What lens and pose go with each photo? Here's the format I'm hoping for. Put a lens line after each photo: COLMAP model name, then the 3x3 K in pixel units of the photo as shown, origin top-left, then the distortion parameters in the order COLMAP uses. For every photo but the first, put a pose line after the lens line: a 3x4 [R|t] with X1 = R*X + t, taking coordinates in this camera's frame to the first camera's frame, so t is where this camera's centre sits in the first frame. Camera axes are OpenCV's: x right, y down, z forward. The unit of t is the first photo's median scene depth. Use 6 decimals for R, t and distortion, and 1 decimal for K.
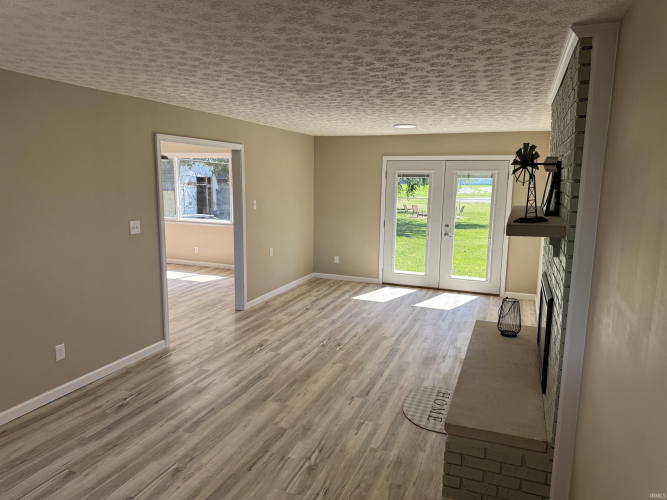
lens RADIAL K [[477.4, 0, 332.4], [0, 477.4, 247.8], [0, 0, 1]] dist [0.075755, -0.060759]
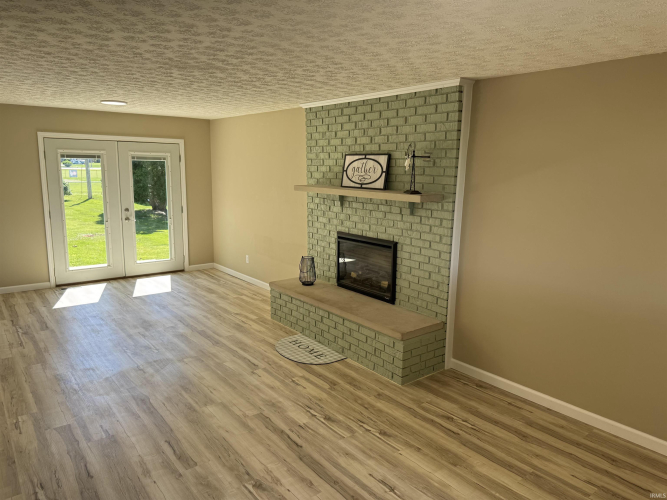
lens RADIAL K [[477.4, 0, 334.0], [0, 477.4, 249.4], [0, 0, 1]] dist [0.075755, -0.060759]
pose [[0.505788, -0.157034, 0.848245, -0.651489], [0.119520, 0.986565, 0.111374, -0.045483], [-0.854338, 0.045050, 0.517761, 0.261659]]
